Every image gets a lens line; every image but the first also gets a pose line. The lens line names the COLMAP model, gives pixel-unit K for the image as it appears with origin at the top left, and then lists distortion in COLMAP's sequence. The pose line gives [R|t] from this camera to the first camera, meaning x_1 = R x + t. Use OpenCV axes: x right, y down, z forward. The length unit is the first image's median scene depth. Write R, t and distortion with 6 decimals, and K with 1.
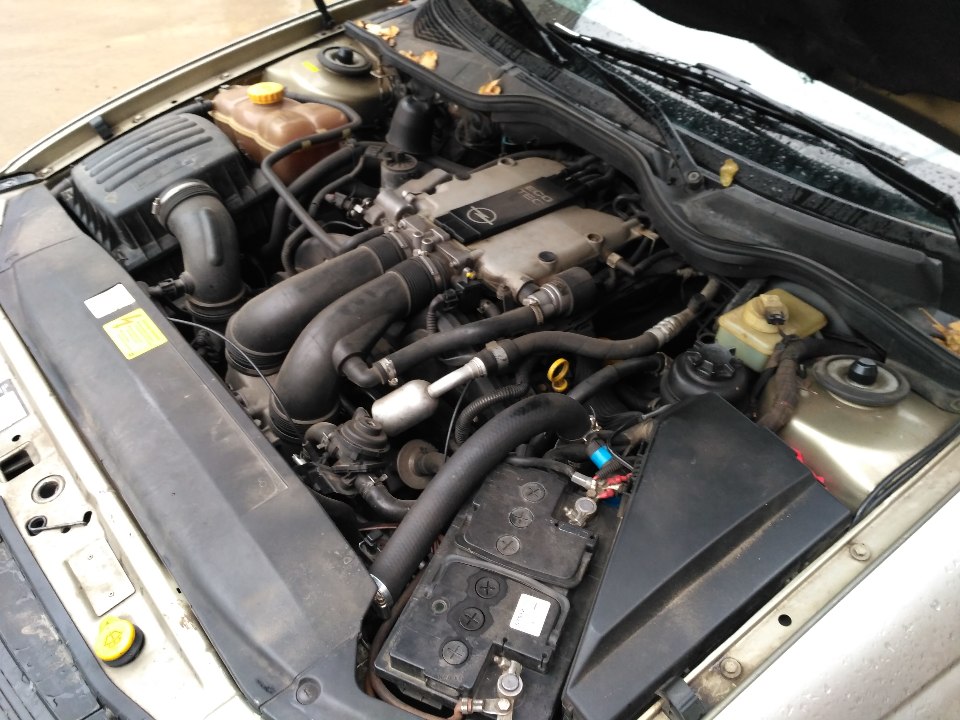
lens RADIAL K [[859.7, 0, 479.5], [0, 859.7, 360.2], [0, 0, 1]] dist [0.105540, -0.209970]
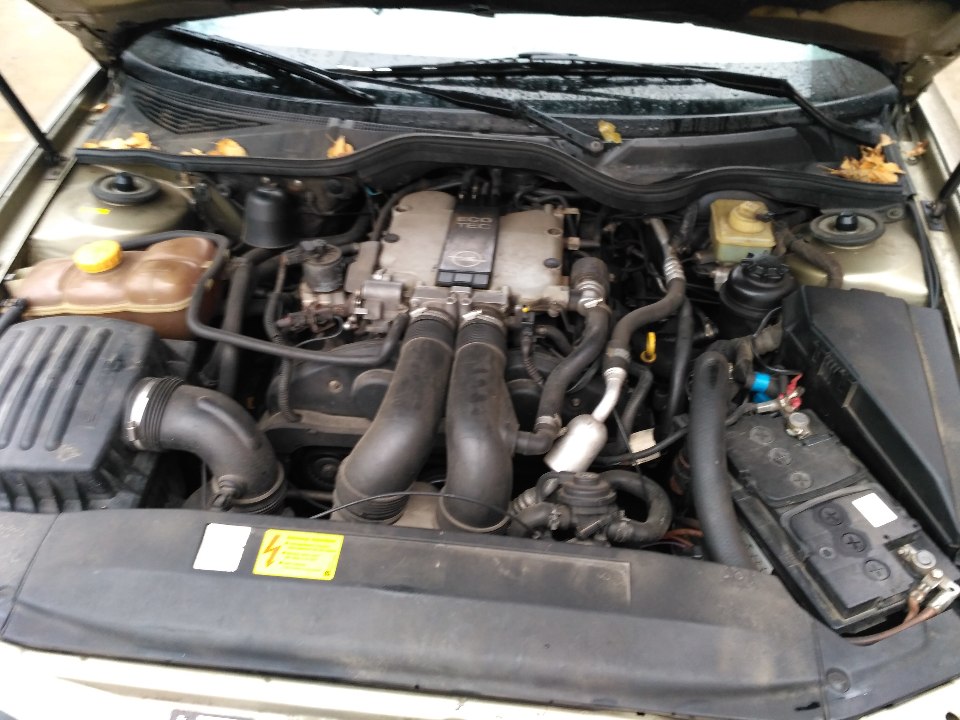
lens RADIAL K [[859.7, 0, 479.8], [0, 859.7, 360.6], [0, 0, 1]] dist [0.105540, -0.209970]
pose [[0.709396, -0.488248, 0.508302, -0.576265], [0.484352, 0.861627, 0.151663, -0.221520], [-0.512016, 0.138608, 0.847719, 0.178868]]
